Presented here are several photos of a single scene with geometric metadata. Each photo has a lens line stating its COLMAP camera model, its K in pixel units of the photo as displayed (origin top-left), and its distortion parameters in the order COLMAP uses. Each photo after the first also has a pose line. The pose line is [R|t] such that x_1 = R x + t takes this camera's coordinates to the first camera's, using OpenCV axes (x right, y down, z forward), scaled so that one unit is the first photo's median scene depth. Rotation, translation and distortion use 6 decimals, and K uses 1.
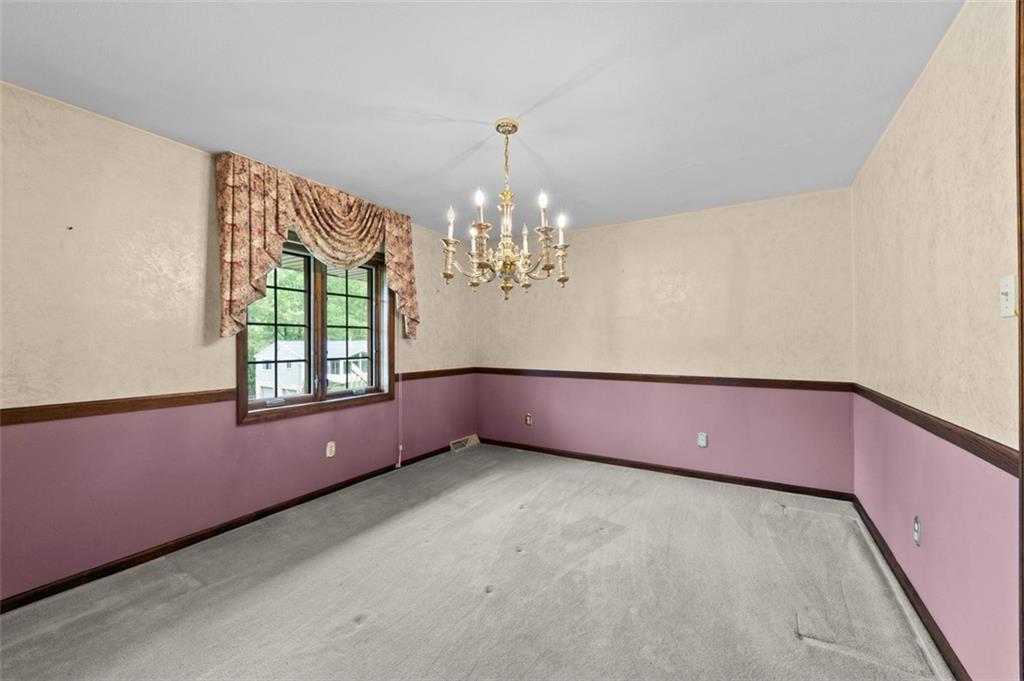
lens RADIAL K [[398.3, 0, 513.0], [0, 398.3, 344.7], [0, 0, 1]] dist [0.001316, -0.000174]
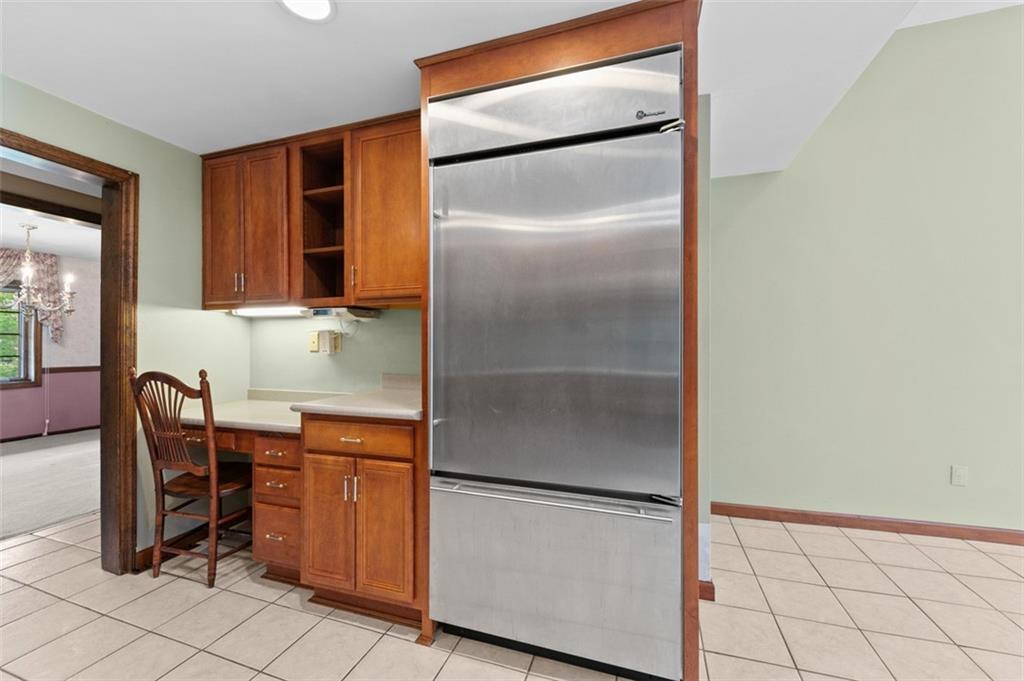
lens RADIAL K [[398.3, 0, 513.0], [0, 398.3, 344.7], [0, 0, 1]] dist [0.001316, -0.000174]
pose [[0.974091, 0.004106, 0.226119, 0.983896], [-0.002855, 0.999979, -0.005860, -0.003521], [-0.226138, 0.005063, 0.974082, -0.716835]]
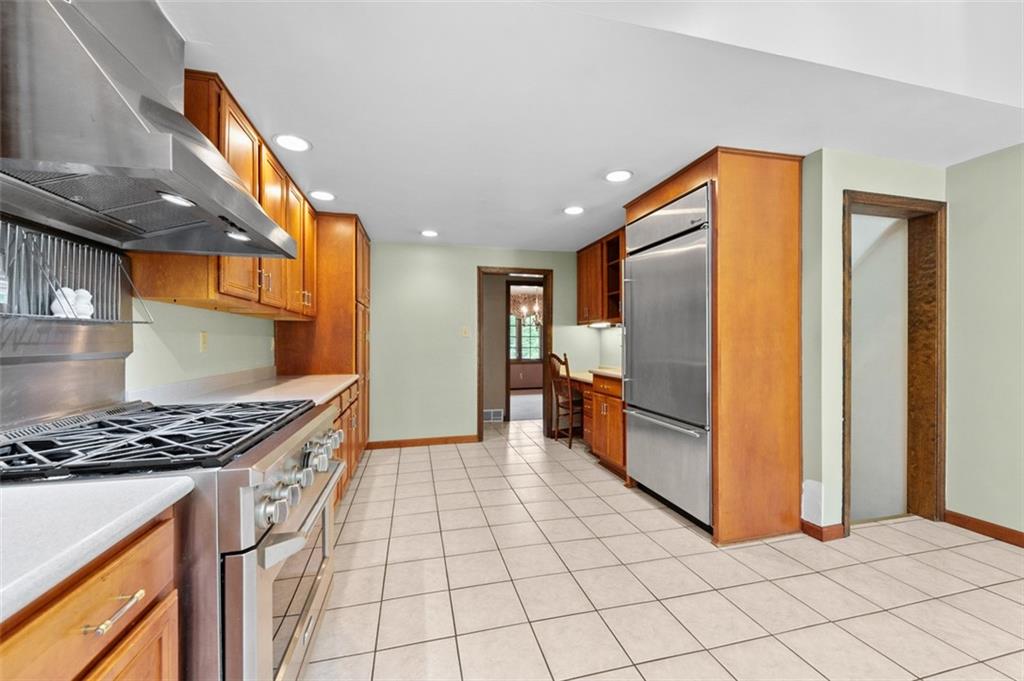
lens RADIAL K [[398.3, 0, 513.0], [0, 398.3, 344.7], [0, 0, 1]] dist [0.001316, -0.000174]
pose [[0.716573, 0.009350, -0.697450, 1.492645], [-0.005090, 0.999954, 0.008176, -0.008480], [0.697494, -0.002309, 0.716587, -1.146156]]
